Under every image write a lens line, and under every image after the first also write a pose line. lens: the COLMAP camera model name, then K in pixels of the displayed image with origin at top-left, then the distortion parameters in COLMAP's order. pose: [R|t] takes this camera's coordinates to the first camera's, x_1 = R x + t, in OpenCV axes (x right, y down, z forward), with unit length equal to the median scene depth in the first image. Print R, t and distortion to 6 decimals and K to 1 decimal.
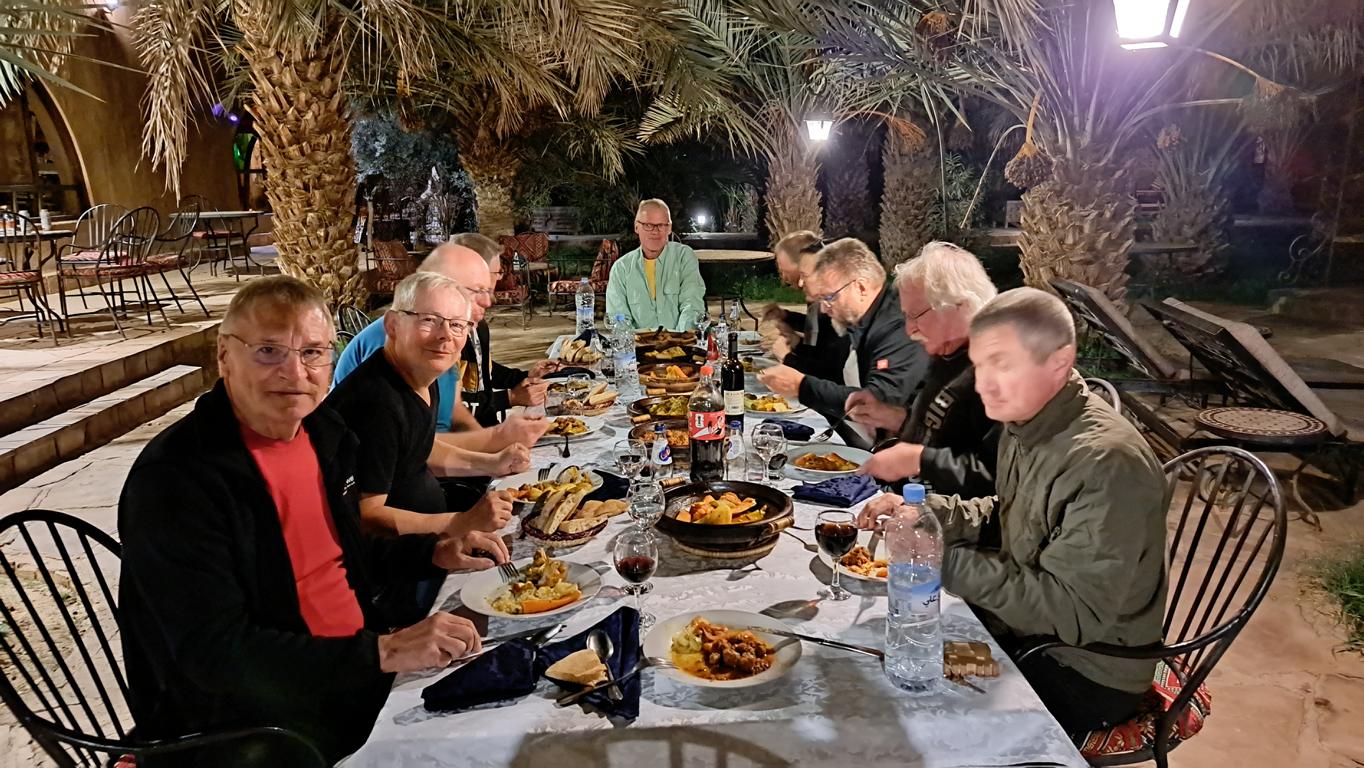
lens RADIAL K [[962.8, 0, 680.4], [0, 962.8, 381.5], [0, 0, 1]] dist [0.000346, -0.002013]
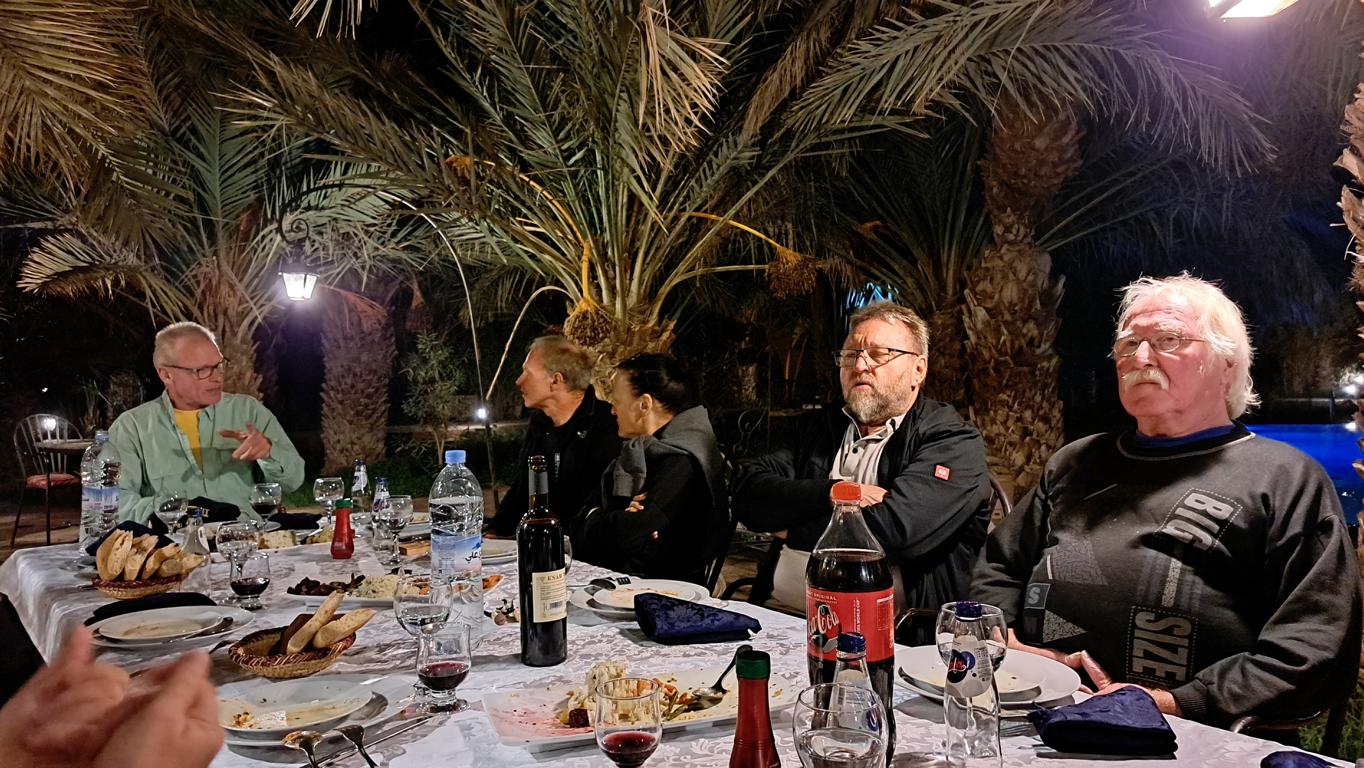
lens RADIAL K [[962.8, 0, 683.7], [0, 962.8, 388.9], [0, 0, 1]] dist [0.000346, -0.002013]
pose [[0.795204, 0.000463, 0.606341, -0.081873], [0.128816, 0.977043, -0.169685, 0.002106], [-0.592500, 0.213040, 0.776889, 0.177455]]
